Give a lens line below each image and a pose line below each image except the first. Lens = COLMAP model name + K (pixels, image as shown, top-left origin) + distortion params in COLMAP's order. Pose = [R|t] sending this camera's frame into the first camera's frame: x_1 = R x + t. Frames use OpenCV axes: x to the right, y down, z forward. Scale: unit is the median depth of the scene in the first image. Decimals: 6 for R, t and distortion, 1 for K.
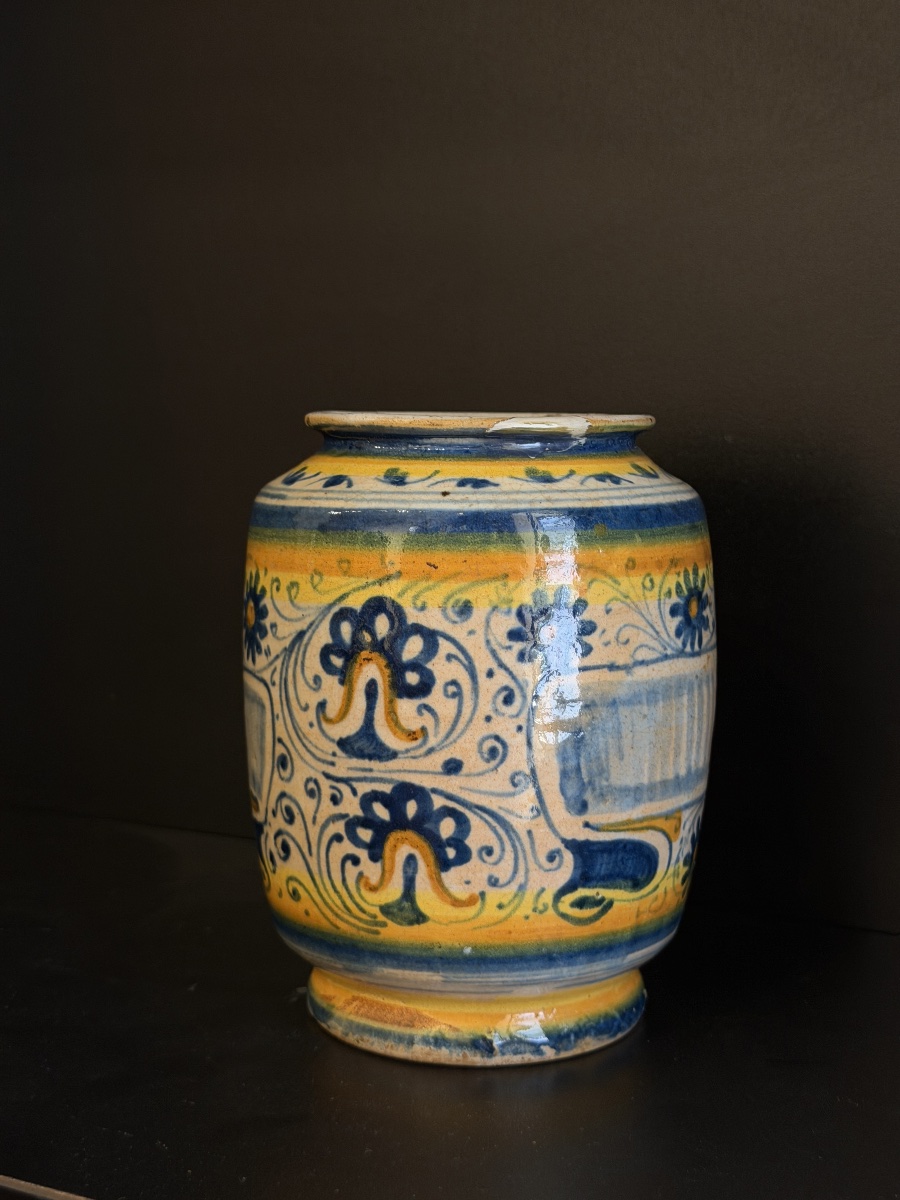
lens RADIAL K [[1776.7, 0, 450.0], [0, 1776.7, 600.0], [0, 0, 1]] dist [0.125814, -0.038577]
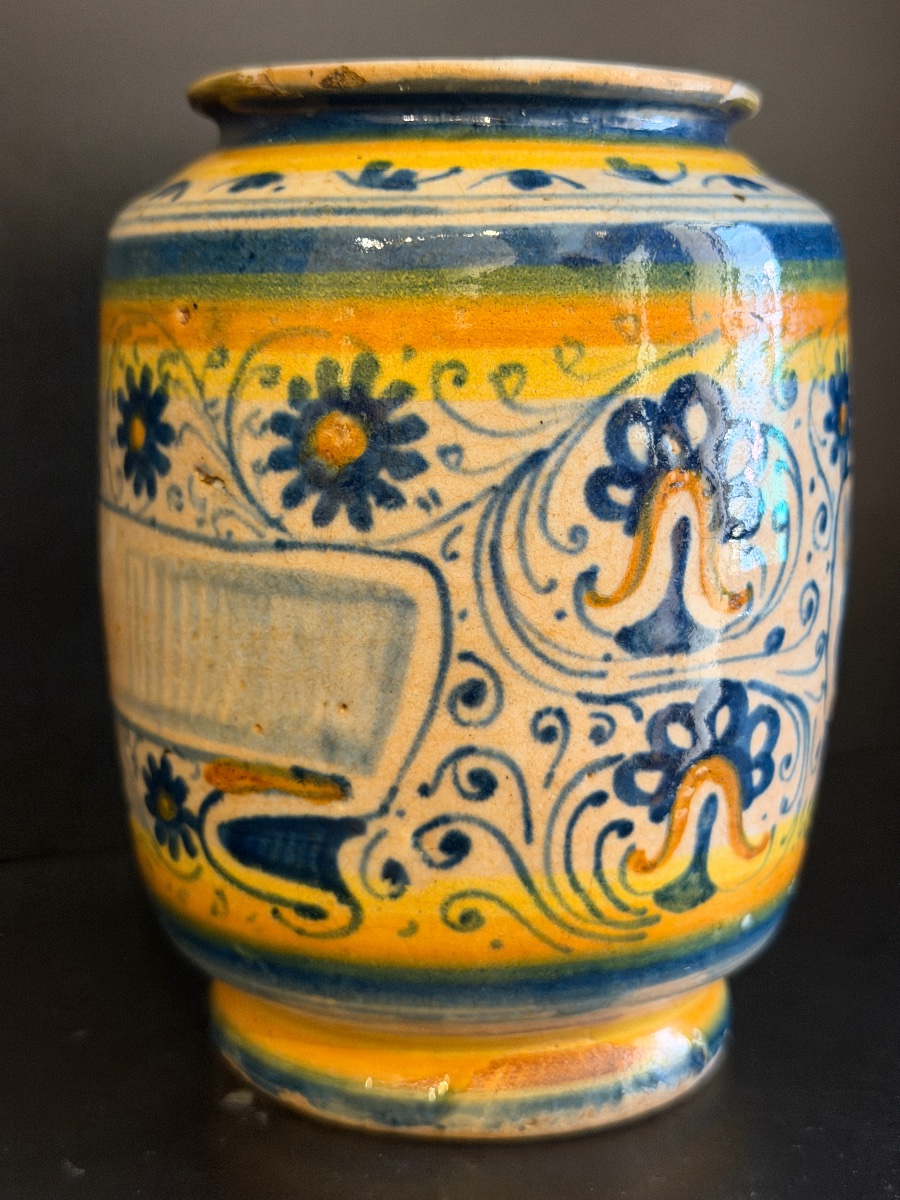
lens RADIAL K [[1776.7, 0, 450.0], [0, 1776.7, 600.0], [0, 0, 1]] dist [0.125814, -0.038577]
pose [[0.623882, -0.142851, 0.768352, -0.538457], [0.086906, 0.989736, 0.113445, -0.002071], [-0.776672, -0.004002, 0.629893, 0.673633]]
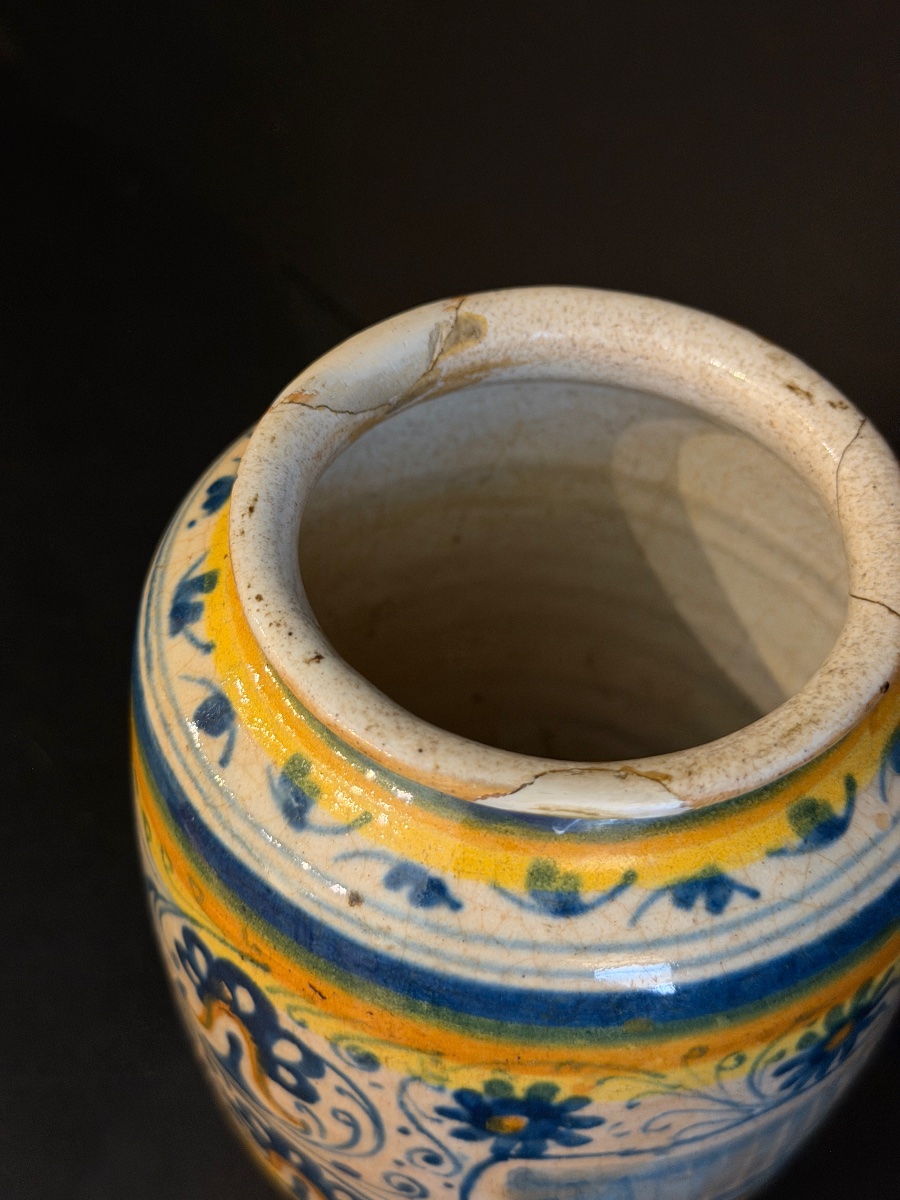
lens RADIAL K [[1776.7, 0, 450.0], [0, 1776.7, 600.0], [0, 0, 1]] dist [0.125814, -0.038577]
pose [[0.934700, 0.295588, -0.197391, 0.097833], [-0.079616, 0.715351, 0.694215, -0.474663], [0.346406, -0.633167, 0.692172, 0.685414]]
